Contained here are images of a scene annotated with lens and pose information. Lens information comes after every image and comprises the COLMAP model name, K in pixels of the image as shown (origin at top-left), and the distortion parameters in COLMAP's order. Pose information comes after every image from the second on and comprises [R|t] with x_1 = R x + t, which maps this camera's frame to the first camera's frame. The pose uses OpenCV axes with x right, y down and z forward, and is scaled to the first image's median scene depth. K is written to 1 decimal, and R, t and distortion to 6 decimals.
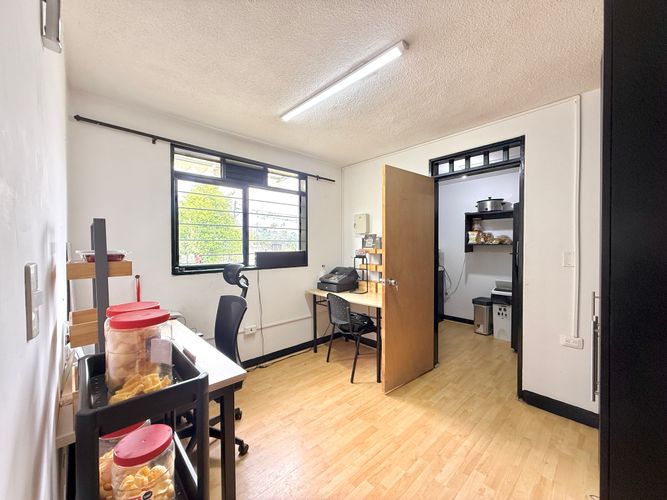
lens RADIAL K [[264.8, 0, 337.0], [0, 264.8, 249.4], [0, 0, 1]] dist [-0.001899, 0.000023]
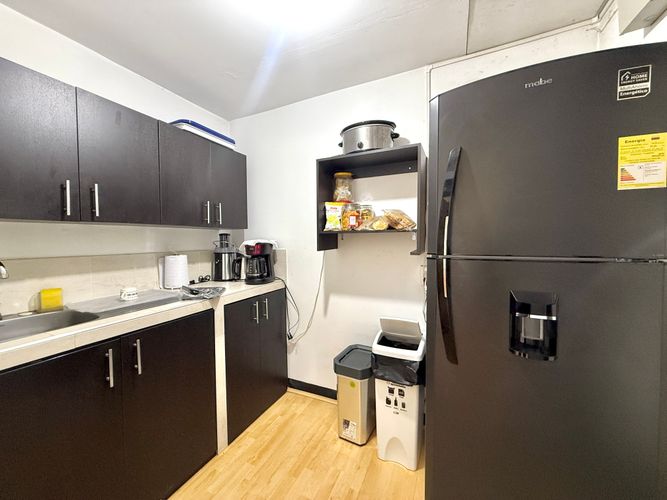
lens RADIAL K [[264.8, 0, 332.2], [0, 264.8, 248.9], [0, 0, 1]] dist [-0.001899, 0.000023]
pose [[0.934304, -0.022087, 0.355792, 0.366452], [0.012536, 0.999497, 0.029130, -0.003680], [-0.356256, -0.022756, 0.934111, 0.613935]]
